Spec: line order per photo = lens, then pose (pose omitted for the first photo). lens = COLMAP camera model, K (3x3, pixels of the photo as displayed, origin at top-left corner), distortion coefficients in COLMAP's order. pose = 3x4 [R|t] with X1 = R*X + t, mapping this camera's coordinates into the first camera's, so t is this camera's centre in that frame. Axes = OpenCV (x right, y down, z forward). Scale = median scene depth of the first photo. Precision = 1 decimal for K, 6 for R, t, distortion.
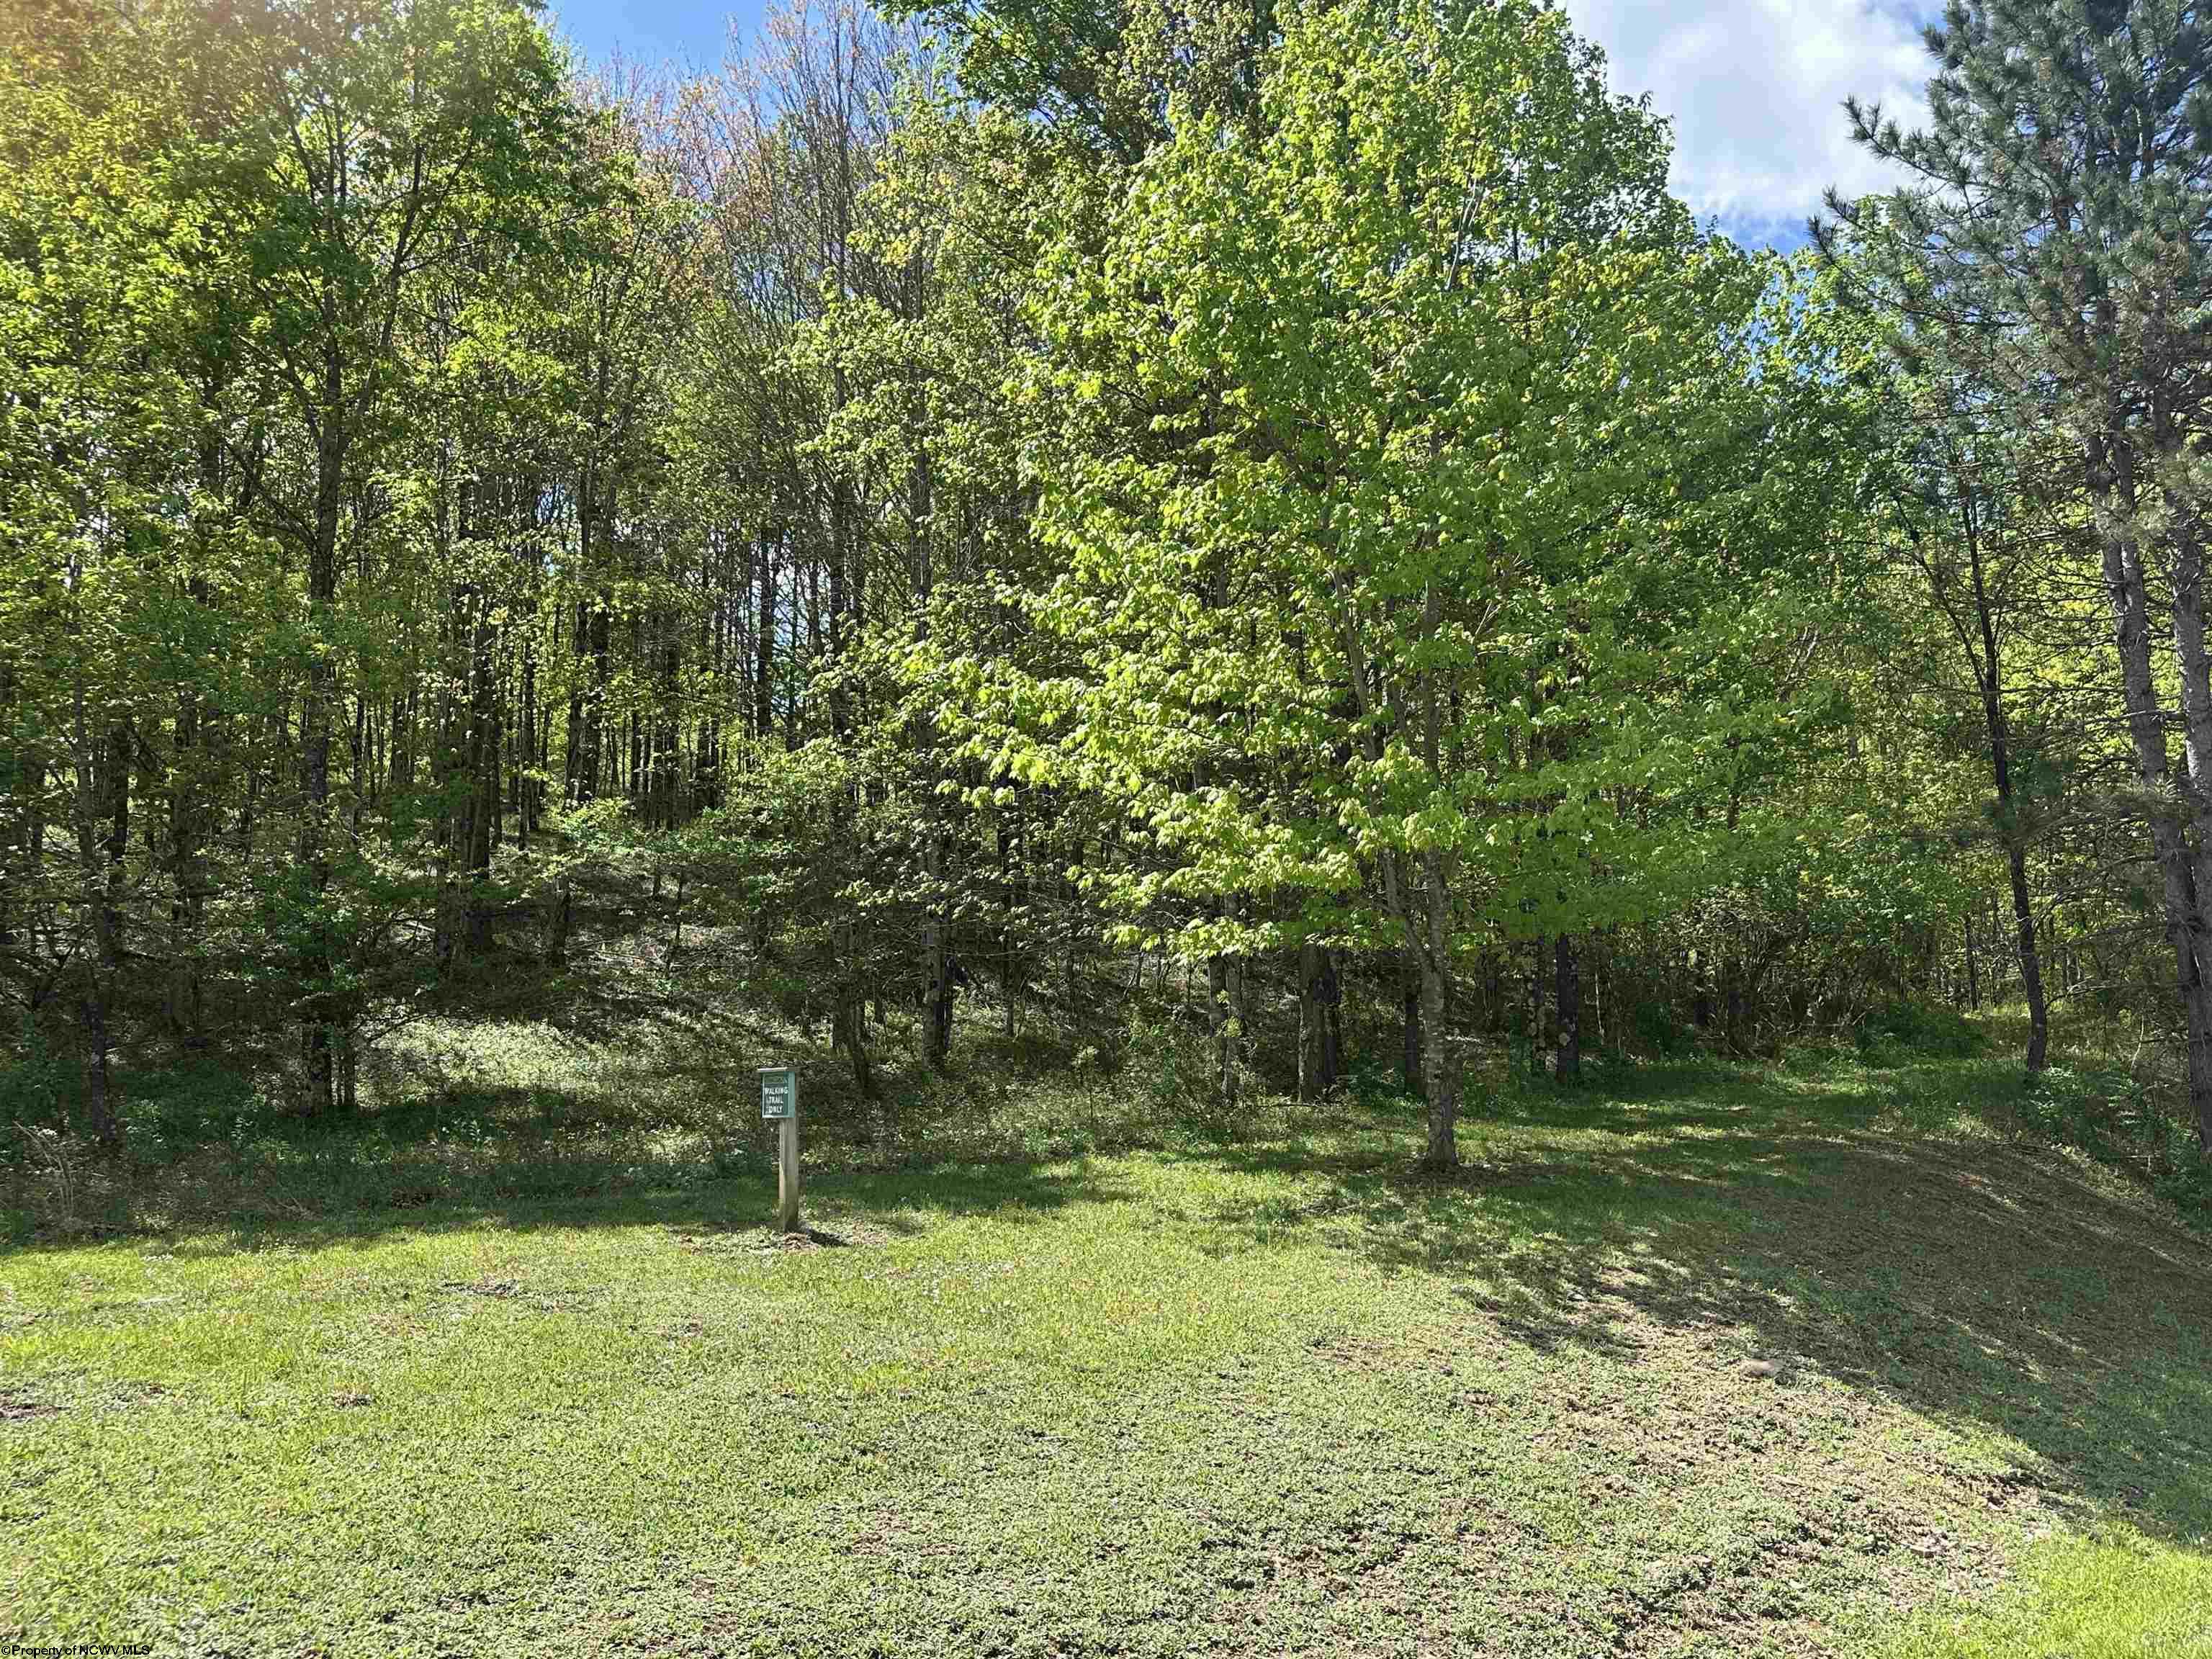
lens RADIAL K [[1806.2, 0, 1106.0], [0, 1806.2, 829.5], [0, 0, 1]] dist [0.031059, -0.012762]
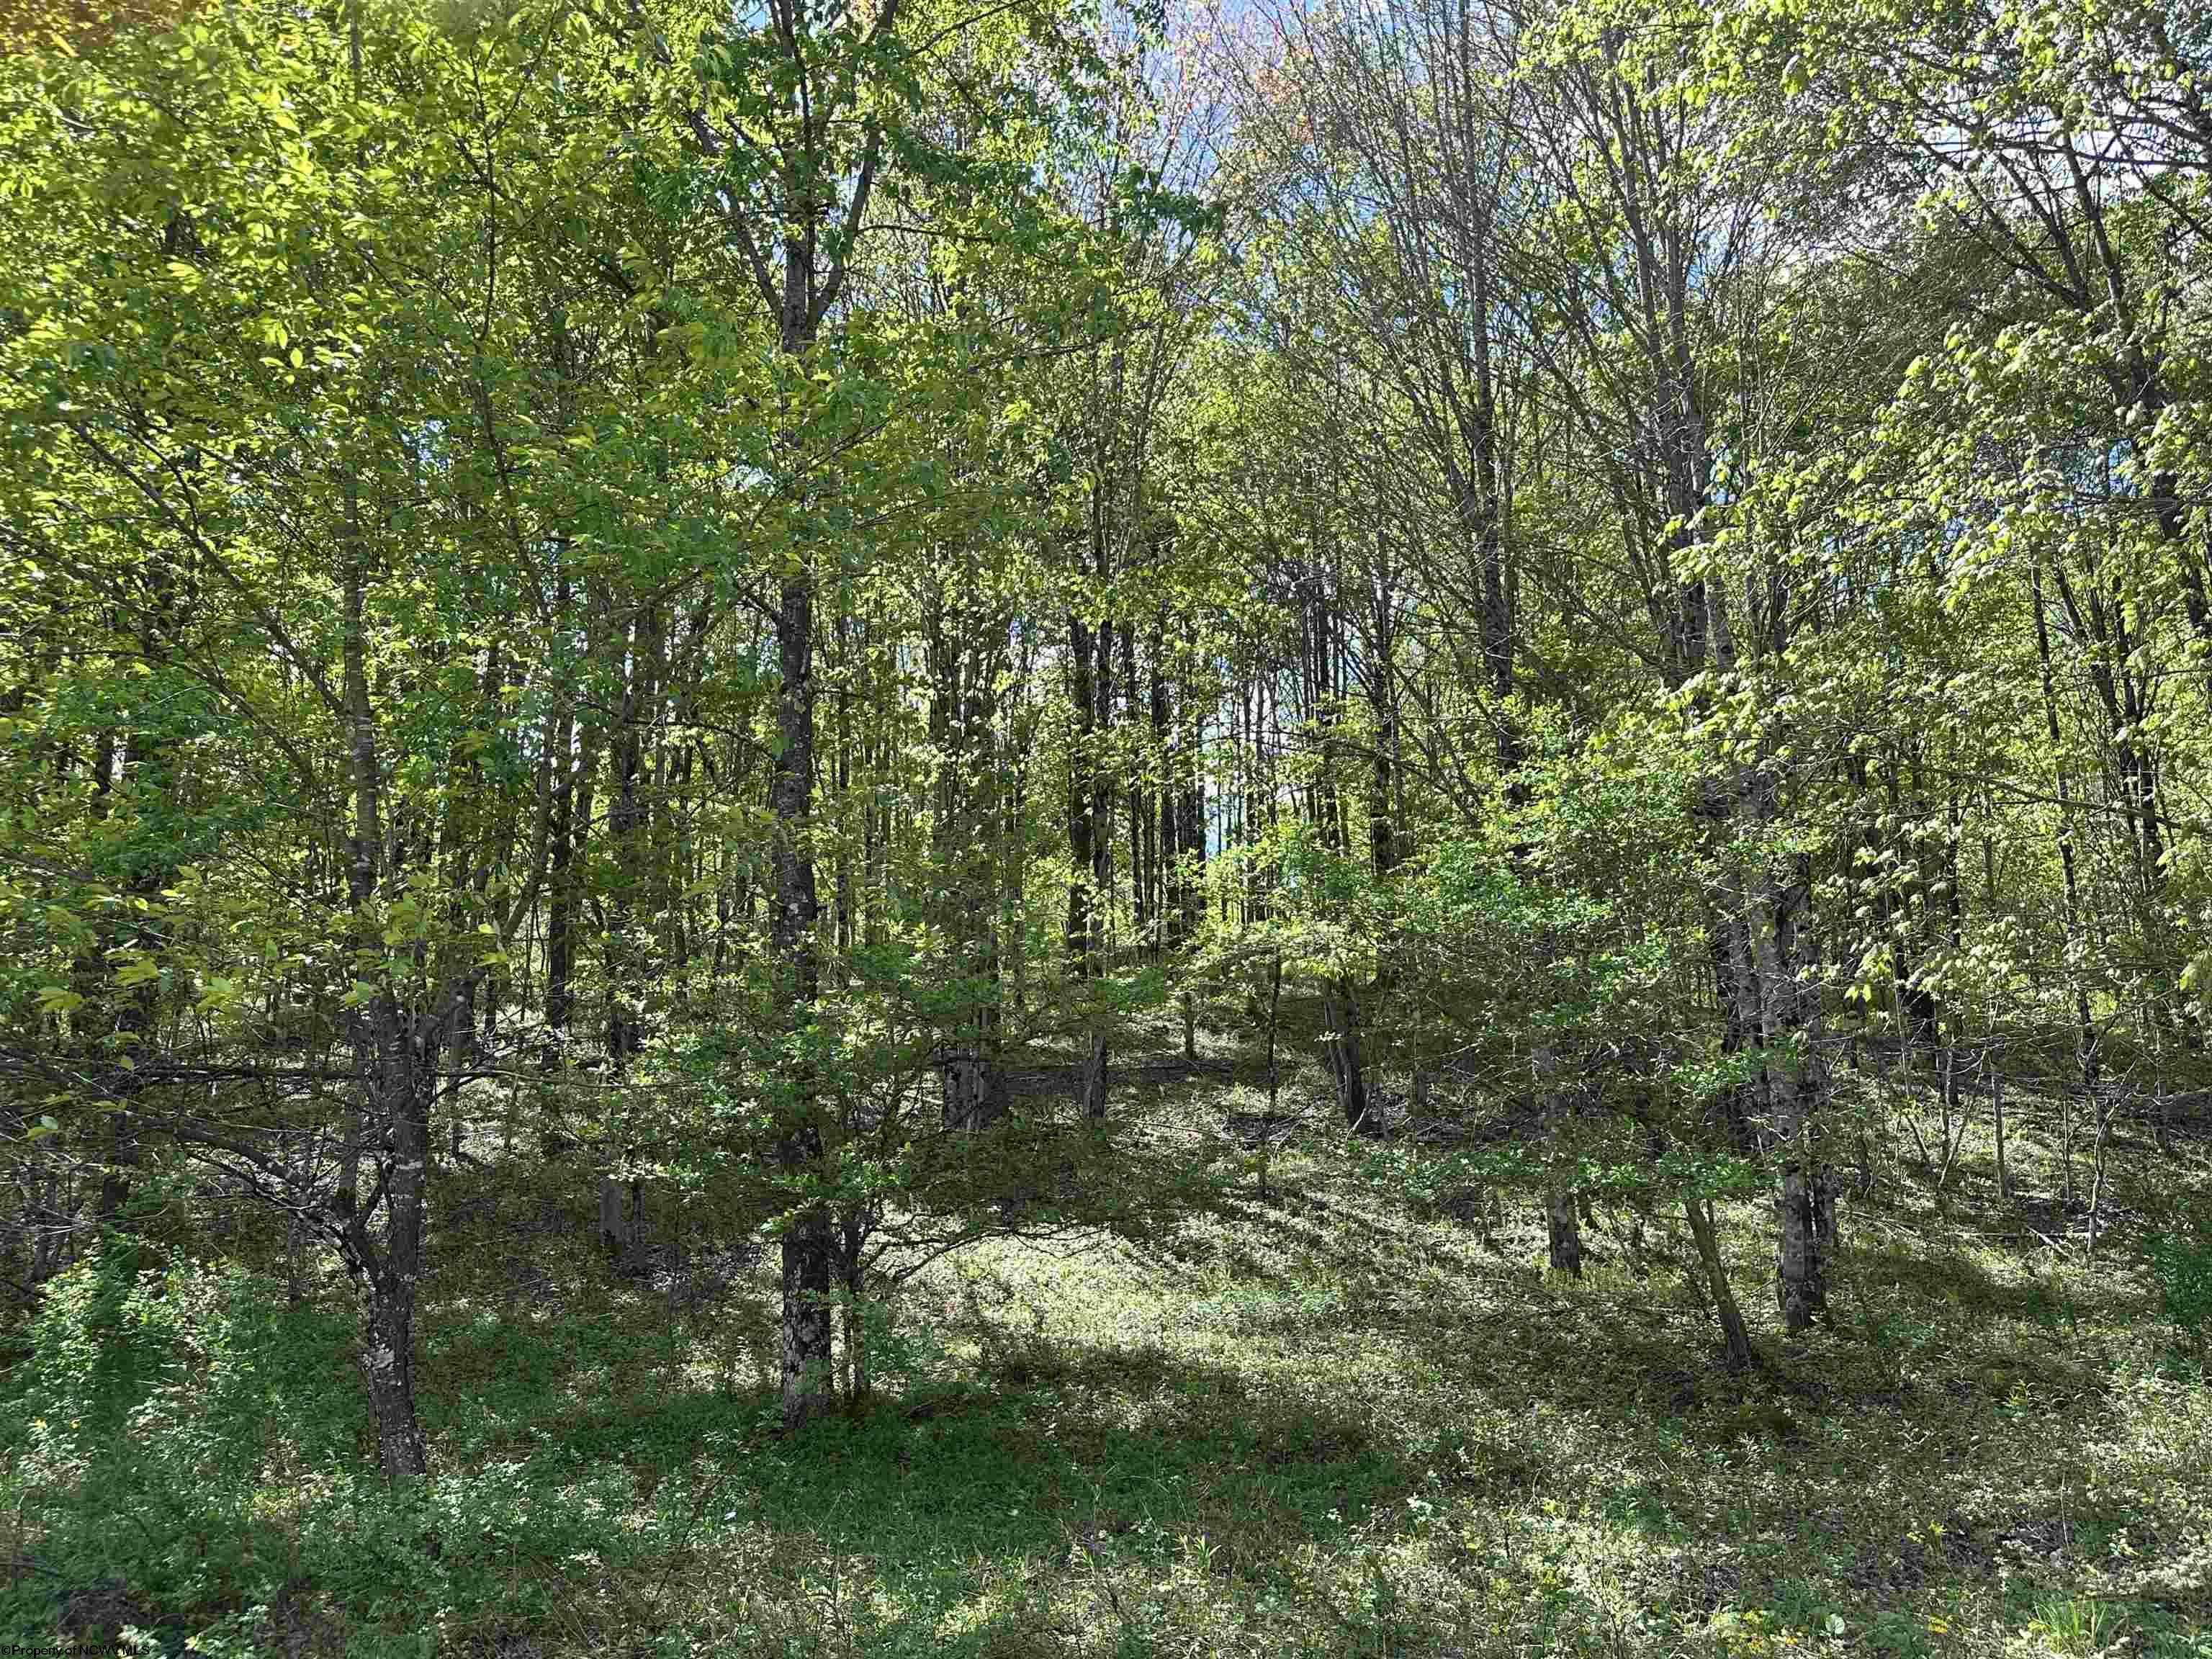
lens RADIAL K [[1806.2, 0, 1106.0], [0, 1806.2, 829.5], [0, 0, 1]] dist [0.031059, -0.012762]
pose [[0.971298, -0.067011, -0.228232, -0.166504], [0.044721, 0.993832, -0.101476, 0.029677], [0.233624, 0.088356, 0.968304, 0.374665]]
